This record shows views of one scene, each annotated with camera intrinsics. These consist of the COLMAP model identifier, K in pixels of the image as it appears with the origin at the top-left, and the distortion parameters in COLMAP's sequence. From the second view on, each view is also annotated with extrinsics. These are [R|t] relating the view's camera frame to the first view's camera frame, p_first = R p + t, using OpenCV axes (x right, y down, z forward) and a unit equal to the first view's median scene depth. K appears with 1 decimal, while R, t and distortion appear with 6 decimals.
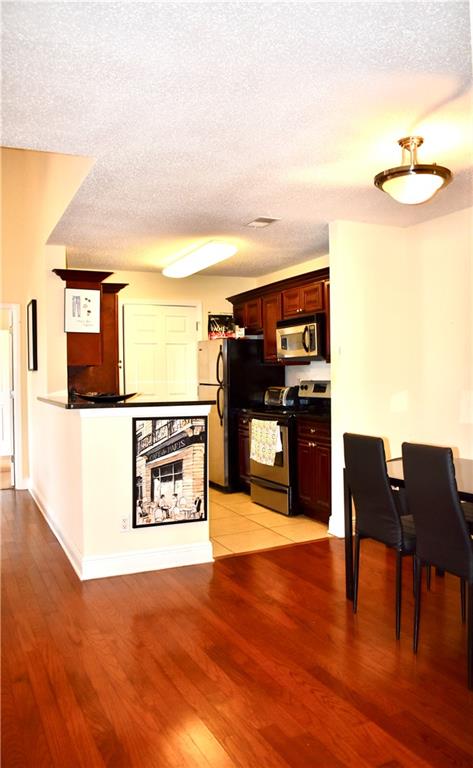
lens RADIAL K [[591.1, 0, 236.5], [0, 591.1, 384.0], [0, 0, 1]] dist [0.002643, 0.000289]
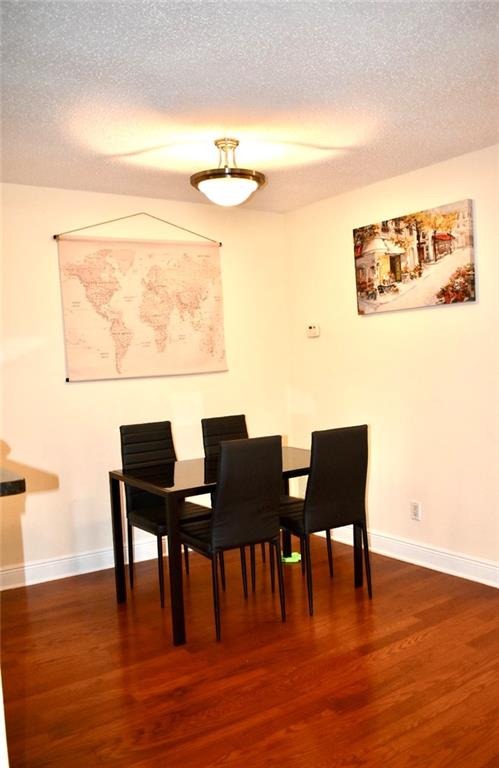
lens RADIAL K [[707.9, 0, 249.5], [0, 707.9, 384.0], [0, 0, 1]] dist [-0.068782, -0.000674]
pose [[-0.153874, -0.021155, 0.987864, -0.490604], [0.061412, 0.997633, 0.030930, -0.018202], [-0.986180, 0.065426, -0.152211, 0.635230]]
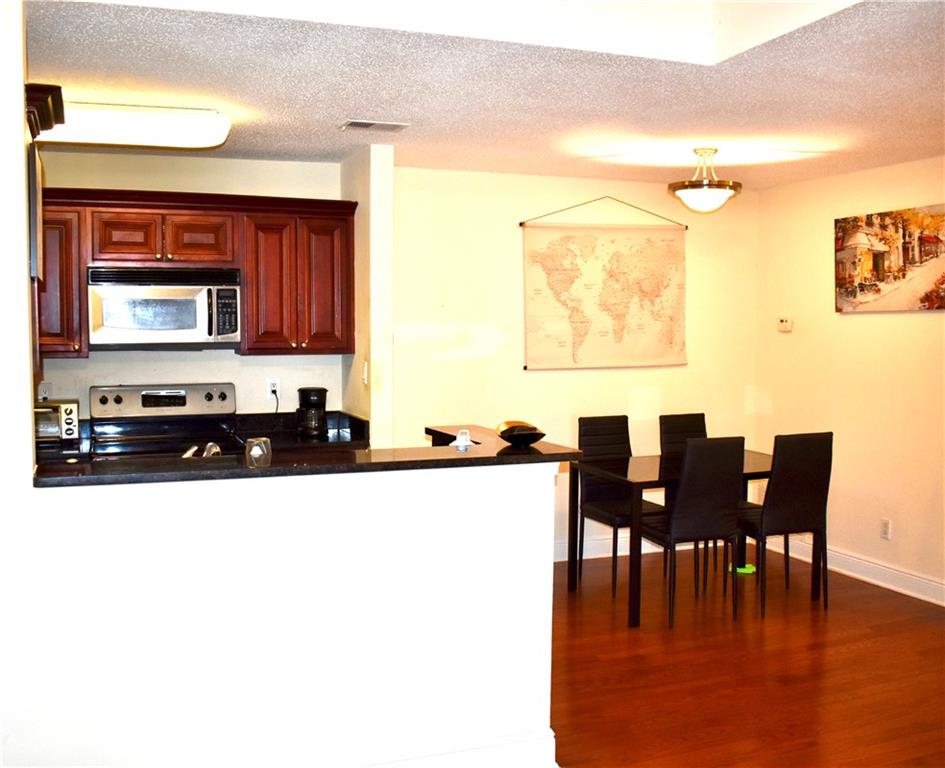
lens RADIAL K [[961.0, 0, 472.5], [0, 961.0, 384.0], [0, 0, 1]] dist [-0.085234, -0.009539]
pose [[0.075989, -0.048452, 0.995931, -0.788286], [0.016072, 0.998748, 0.047363, -0.048121], [-0.996979, 0.012407, 0.076672, 0.700911]]
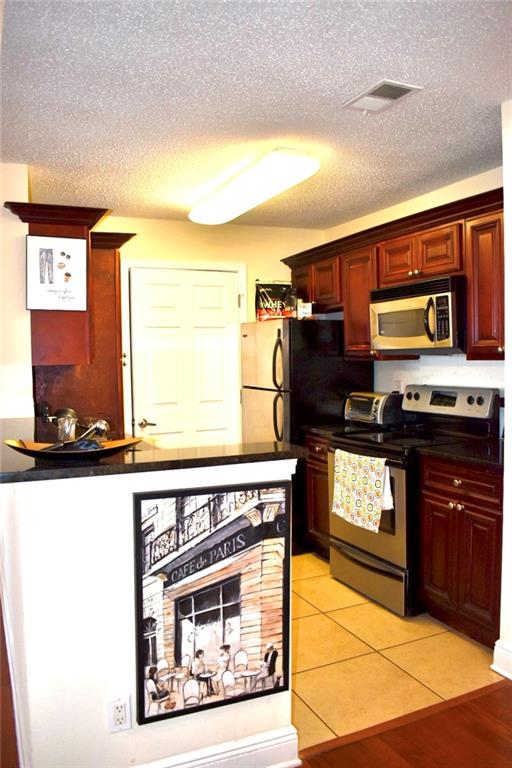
lens RADIAL K [[625.2, 0, 256.0], [0, 625.2, 384.0], [0, 0, 1]] dist [-0.033346, 0.006196]
pose [[0.999961, -0.002739, -0.008358, -0.055140], [0.002972, 0.999604, 0.027994, -0.029793], [0.008278, -0.028018, 0.999573, 0.374305]]
